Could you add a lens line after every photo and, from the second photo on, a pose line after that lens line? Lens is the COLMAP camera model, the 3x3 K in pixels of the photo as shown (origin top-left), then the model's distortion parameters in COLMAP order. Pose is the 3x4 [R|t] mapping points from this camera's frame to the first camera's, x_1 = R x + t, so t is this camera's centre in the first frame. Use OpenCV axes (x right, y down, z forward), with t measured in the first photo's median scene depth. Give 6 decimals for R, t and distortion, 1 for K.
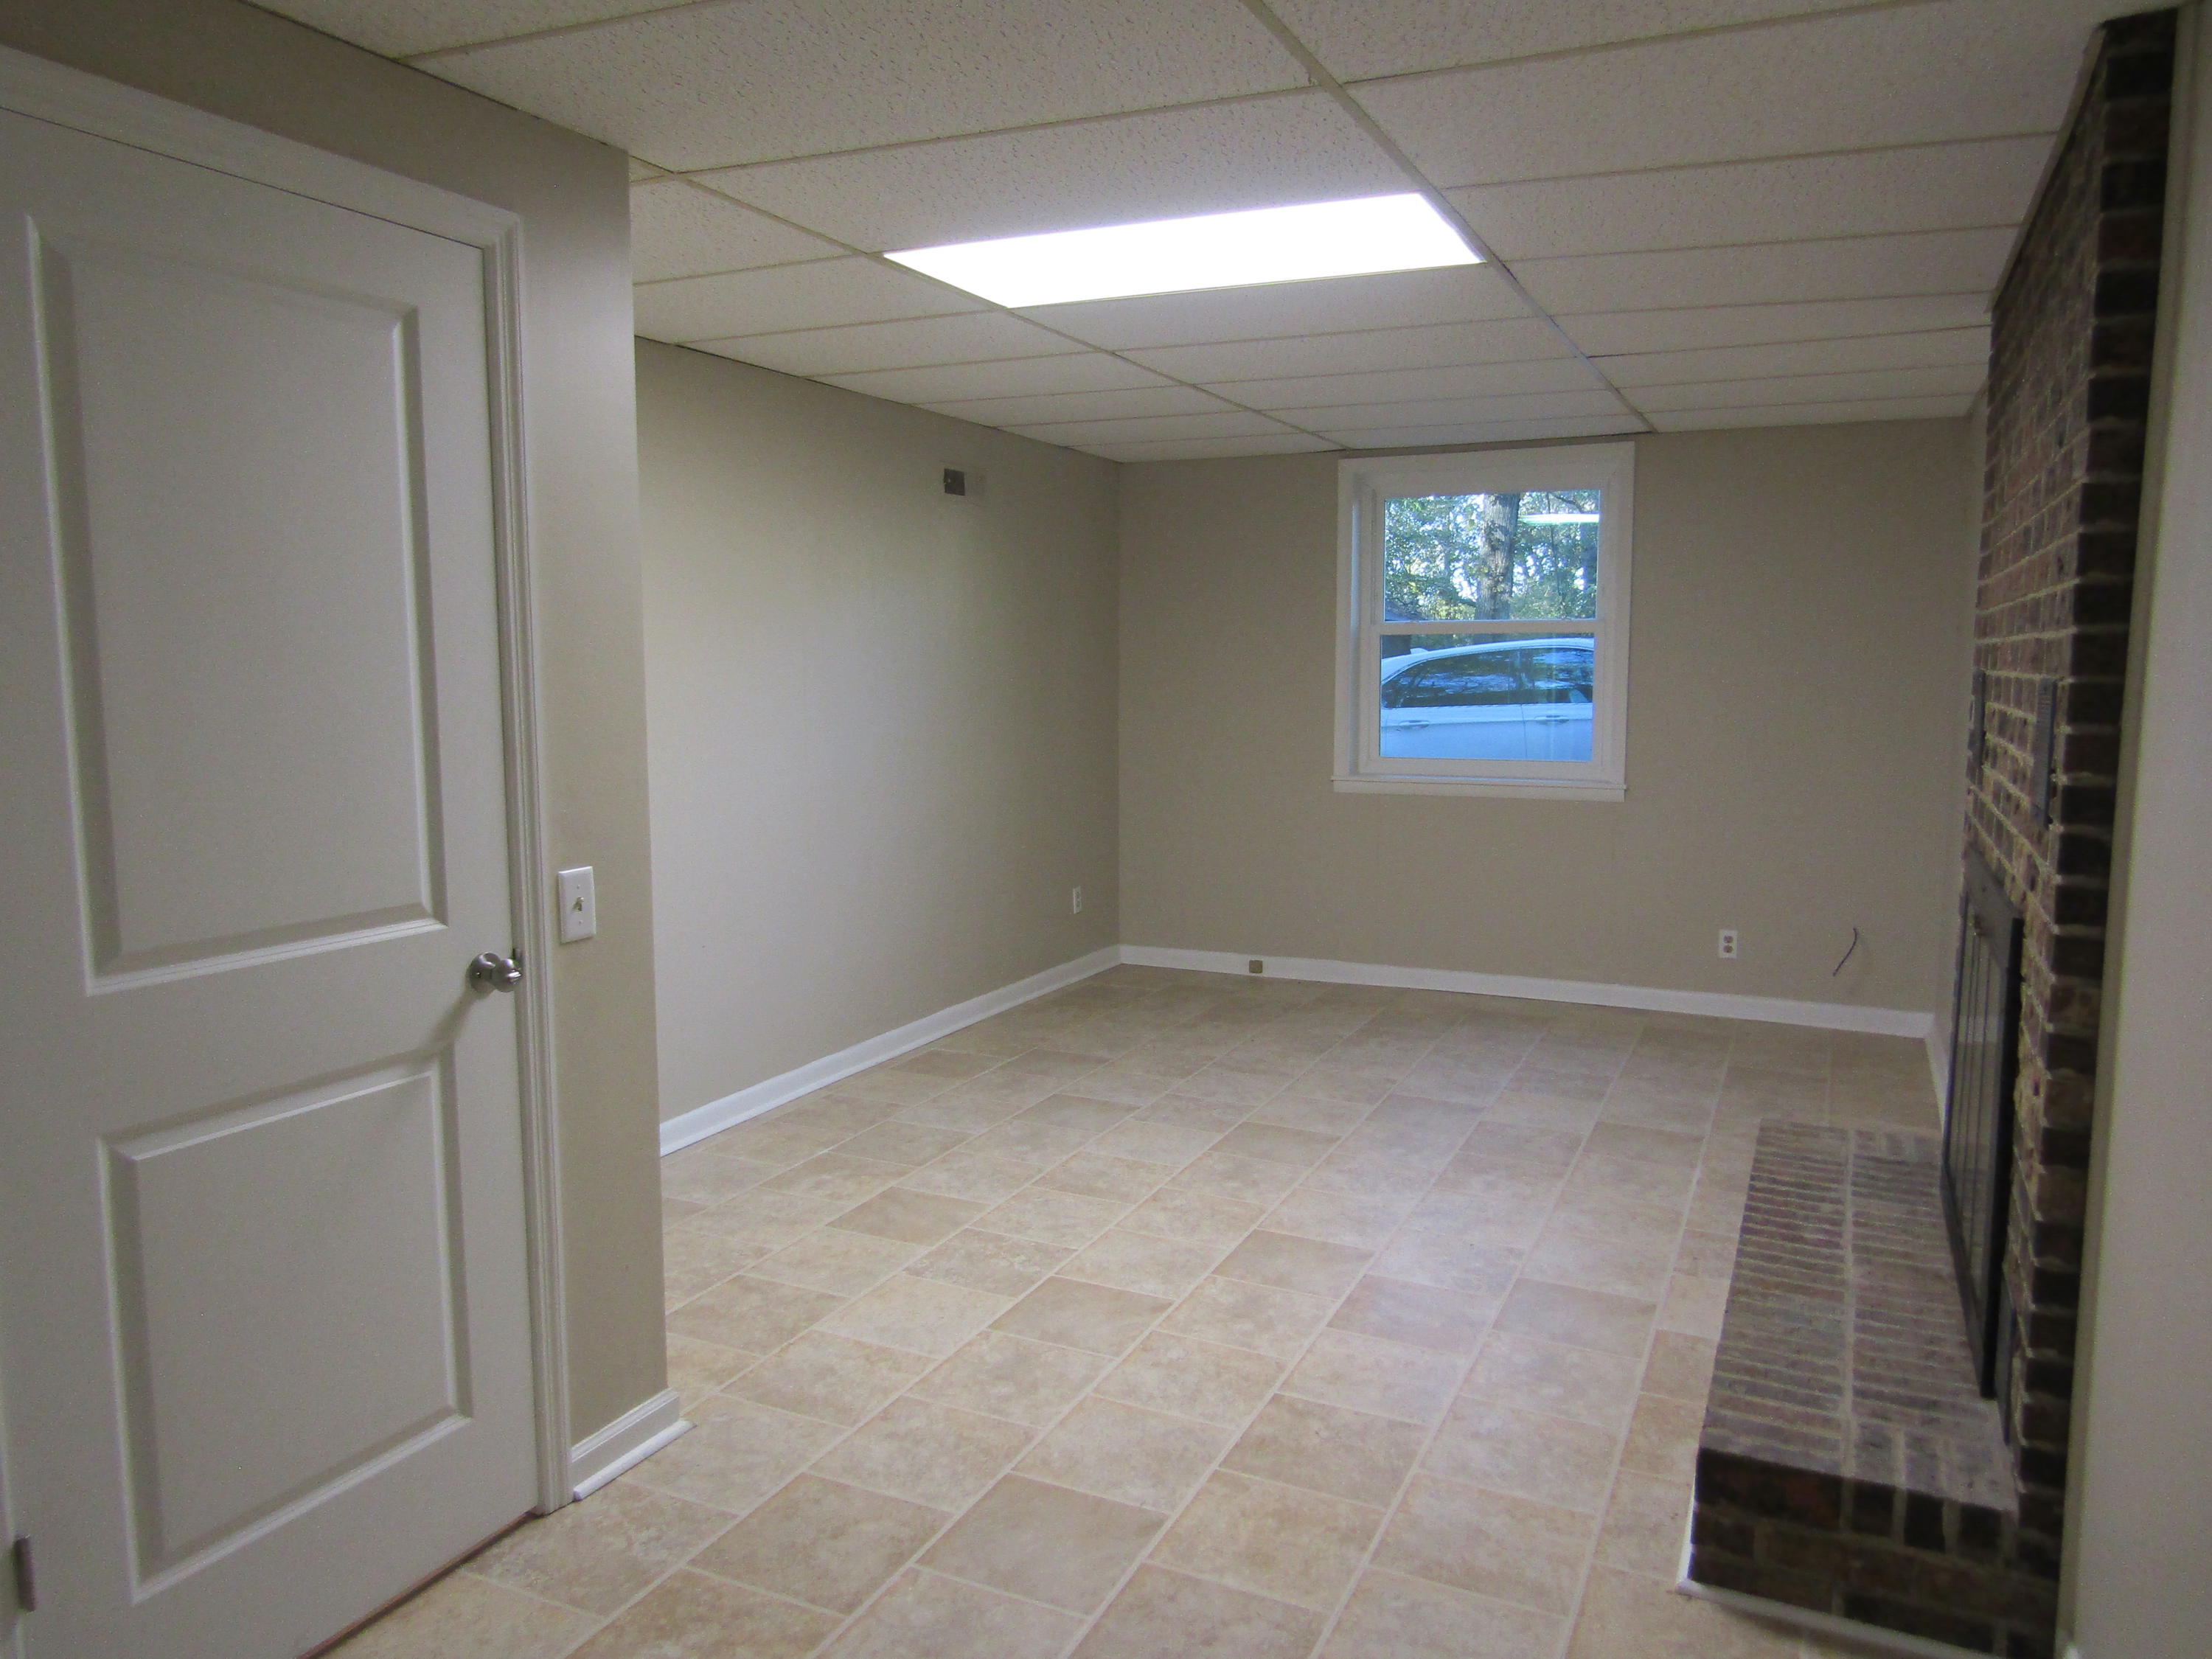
lens RADIAL K [[1586.5, 0, 1106.7], [0, 1586.5, 827.3], [0, 0, 1]] dist [-0.007965, -0.004030]
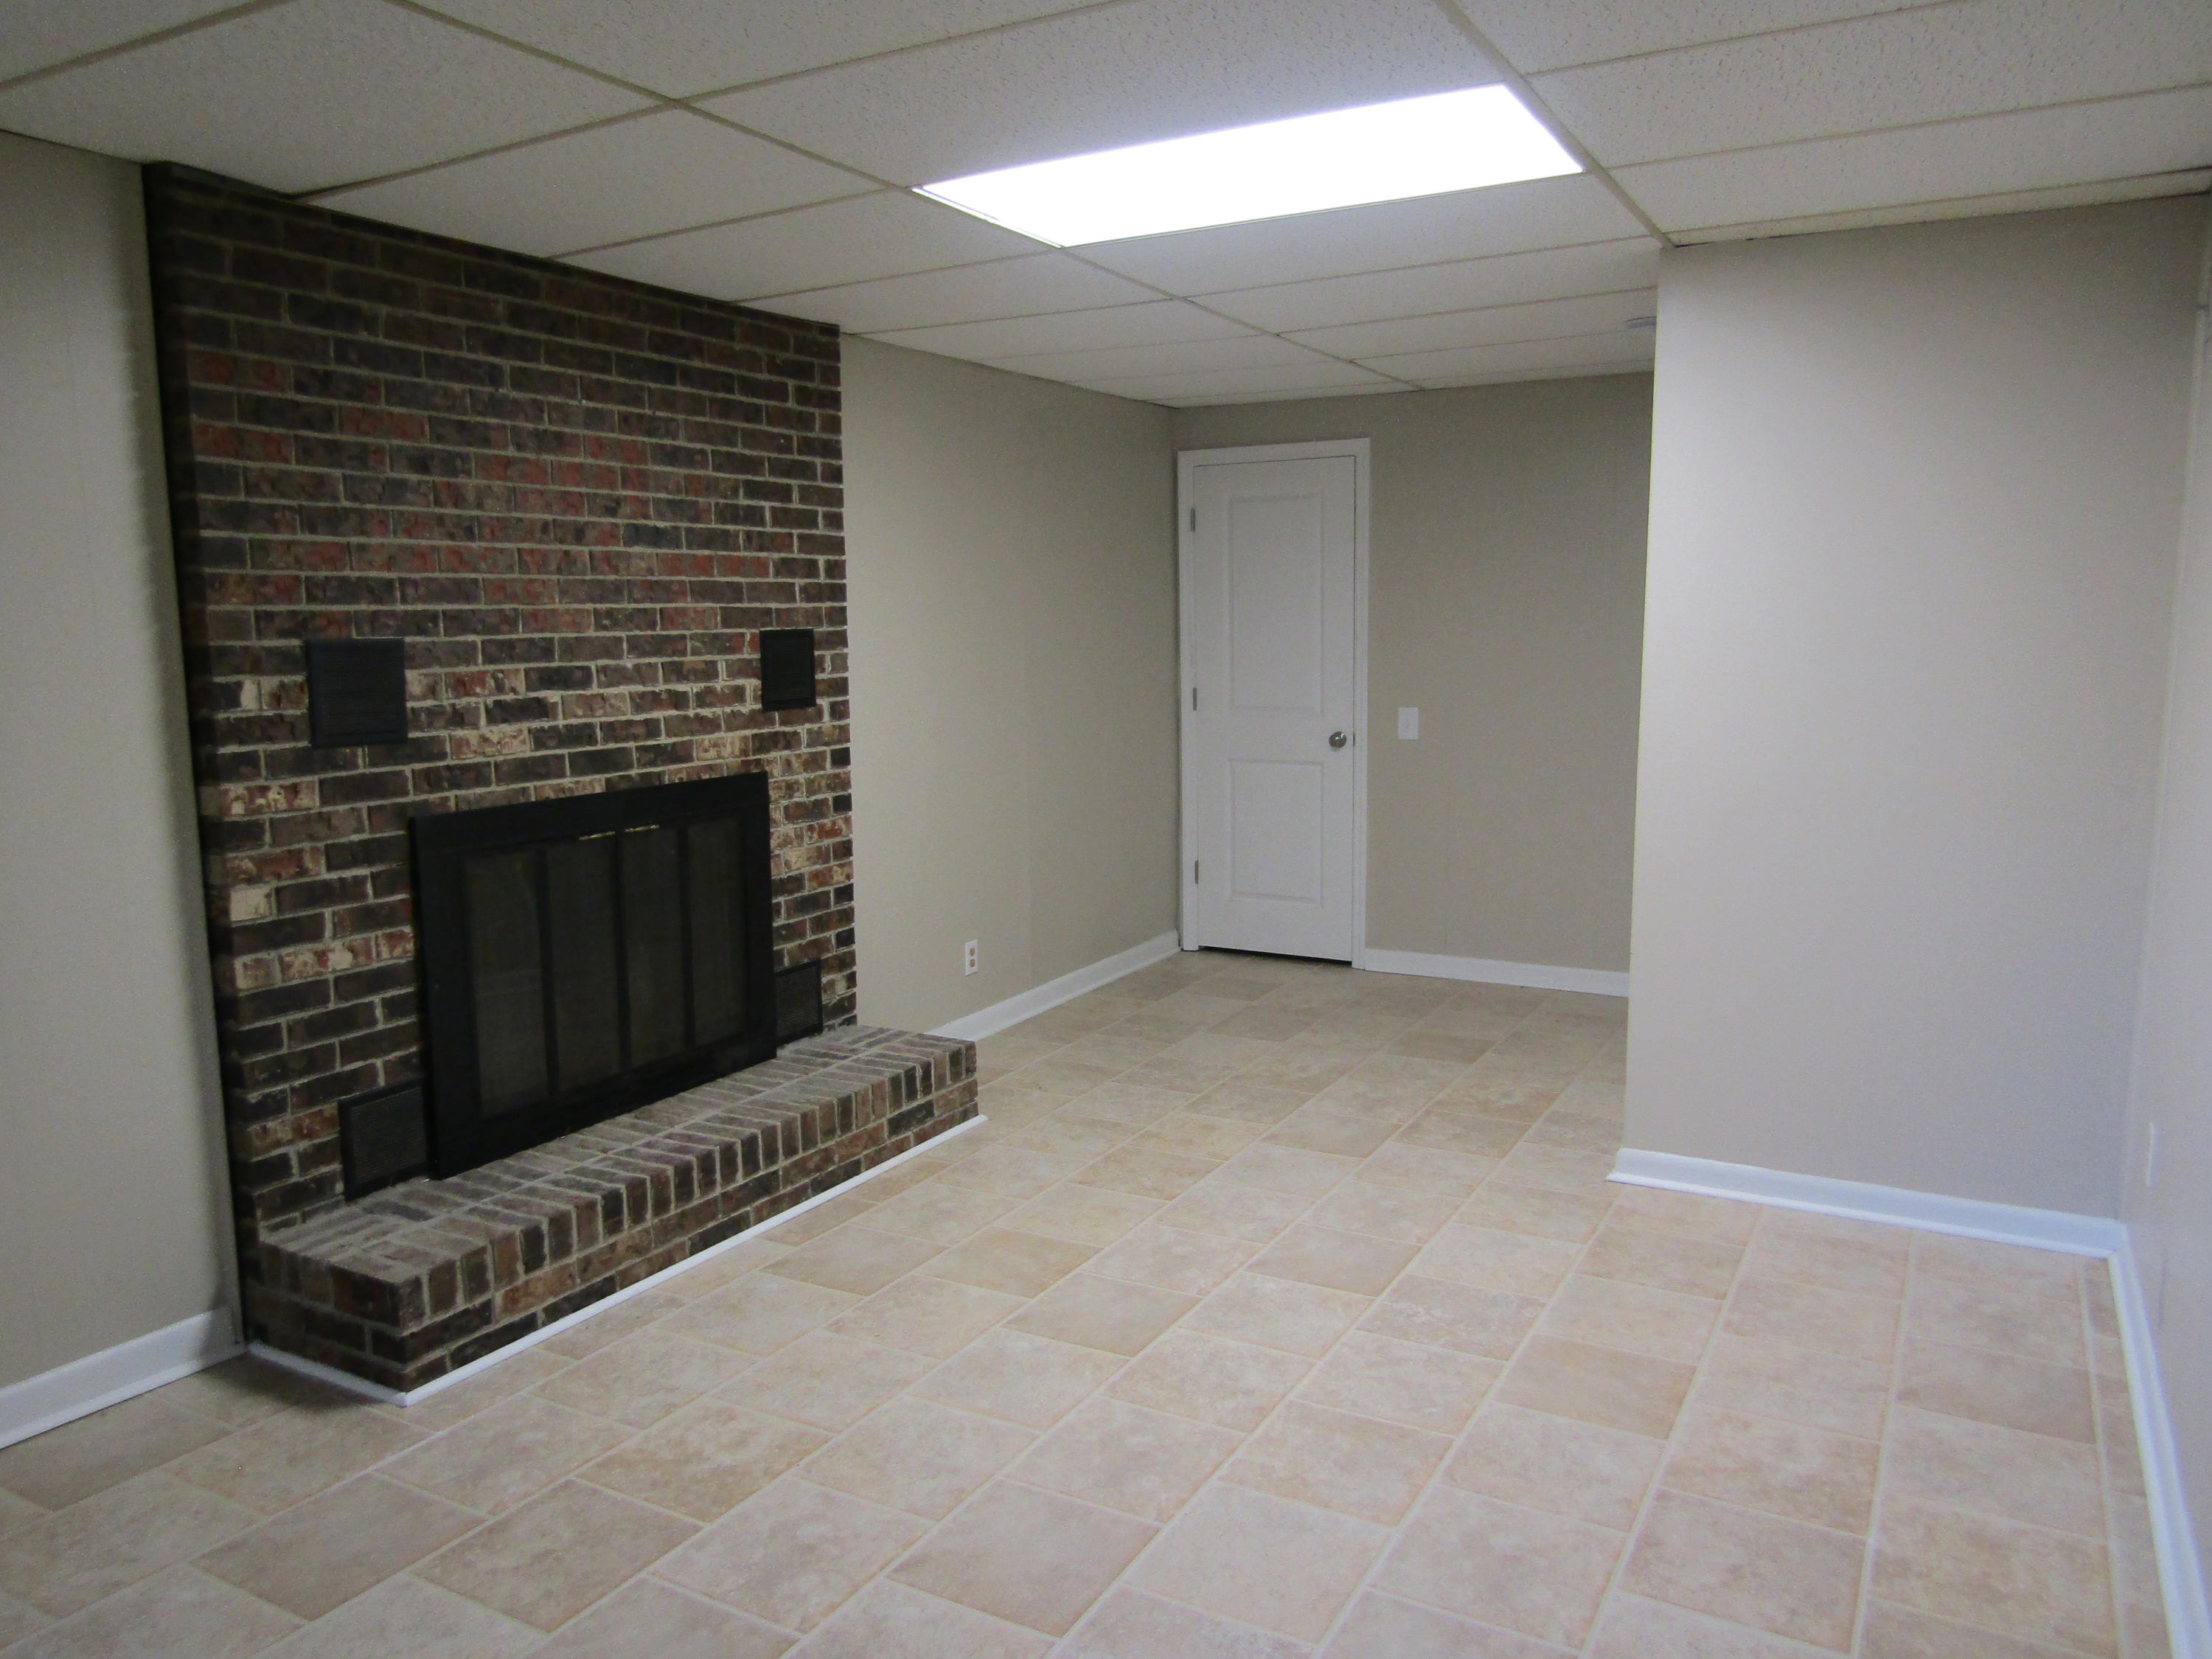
lens RADIAL K [[1586.5, 0, 1109.9], [0, 1586.5, 830.7], [0, 0, 1]] dist [-0.007965, -0.004030]
pose [[-0.997141, -0.005905, 0.075329, 0.052253], [0.012831, 0.969231, 0.245819, -0.206961], [-0.074463, 0.246083, -0.966384, 1.844214]]
